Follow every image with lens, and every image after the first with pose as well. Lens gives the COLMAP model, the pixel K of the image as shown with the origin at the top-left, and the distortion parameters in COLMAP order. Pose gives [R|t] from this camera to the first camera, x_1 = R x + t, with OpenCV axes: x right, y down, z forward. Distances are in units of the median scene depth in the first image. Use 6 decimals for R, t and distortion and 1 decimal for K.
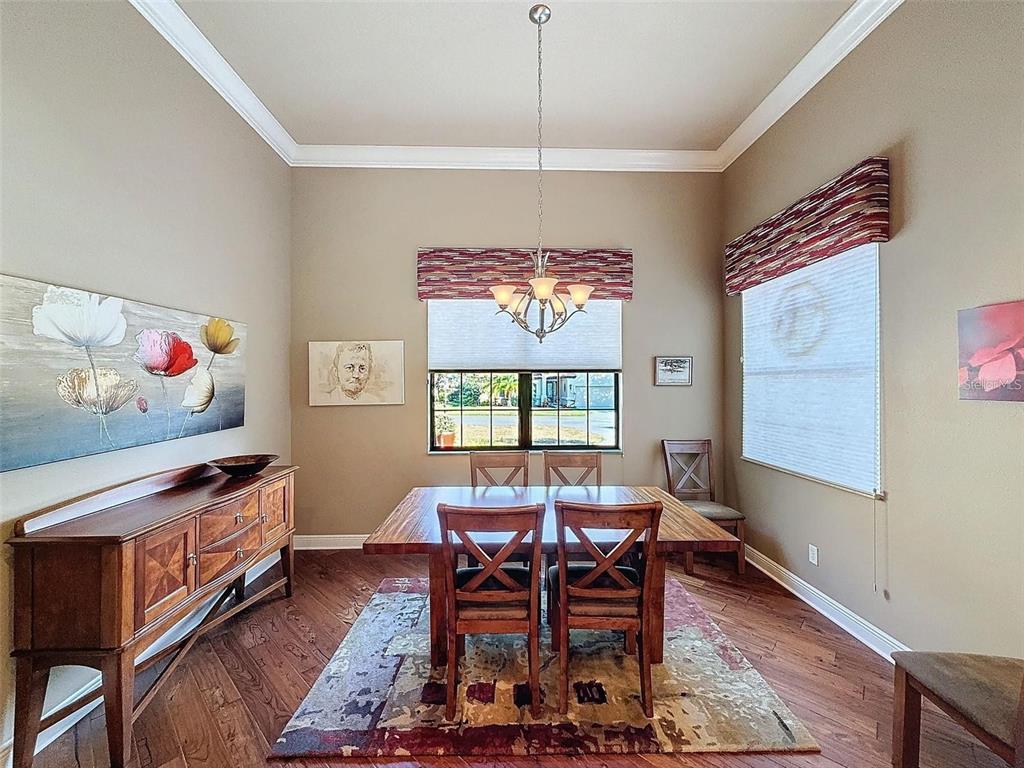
lens RADIAL K [[418.9, 0, 511.2], [0, 418.9, 383.3], [0, 0, 1]] dist [0.002117, -0.000155]
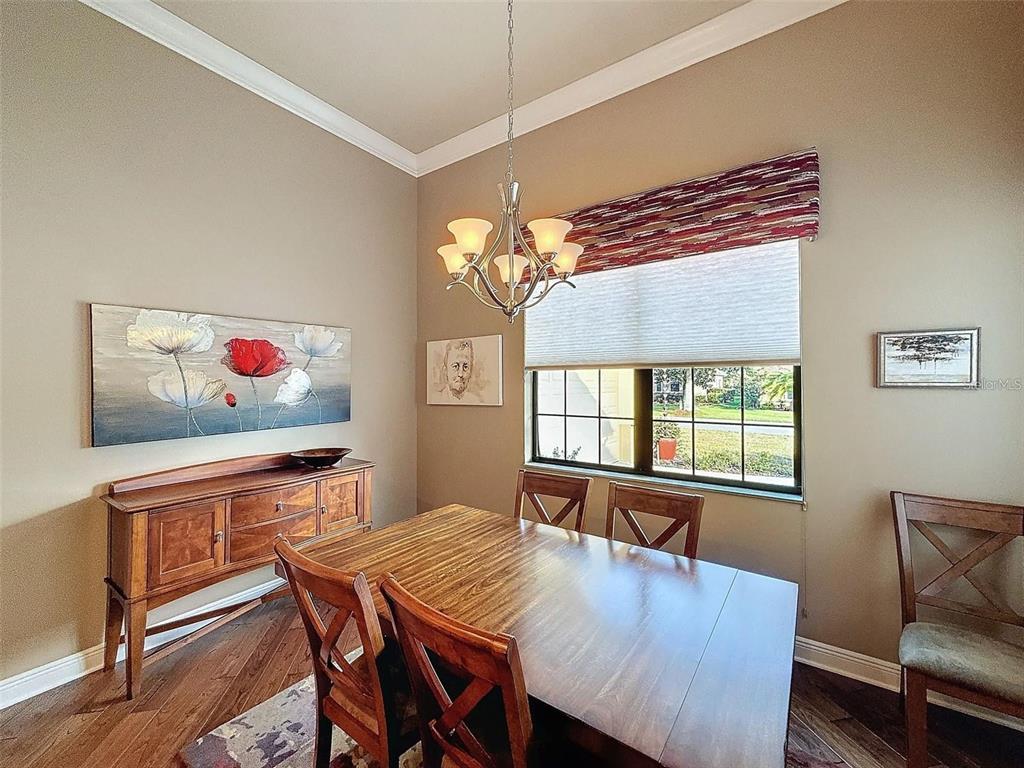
lens RADIAL K [[418.9, 0, 513.5], [0, 418.9, 379.3], [0, 0, 1]] dist [0.002117, -0.000155]
pose [[0.798802, -0.003154, -0.601586, 0.306435], [-0.000435, 0.999983, -0.005820, -0.001402], [0.601594, 0.004911, 0.798787, 0.304861]]
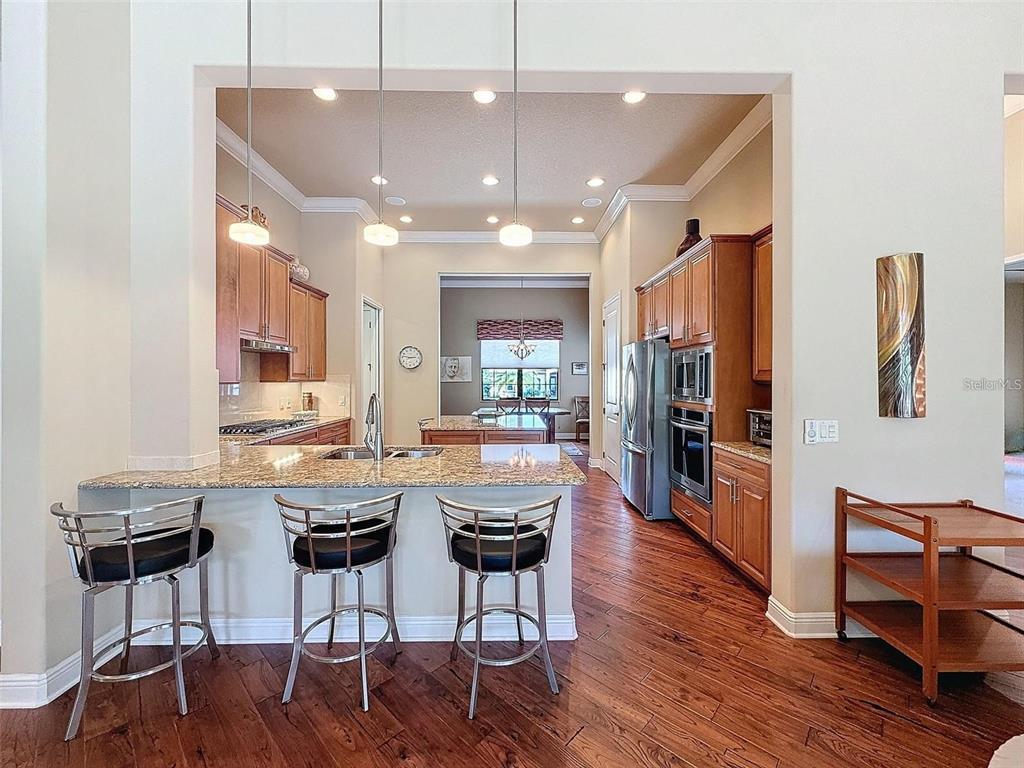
lens RADIAL K [[418.9, 0, 514.2], [0, 418.9, 381.1], [0, 0, 1]] dist [0.002117, -0.000155]
pose [[0.999946, 0.002974, -0.009996, 0.026300], [-0.002923, 0.999983, 0.005123, 0.033731], [0.010011, -0.005093, 0.999937, -1.535097]]
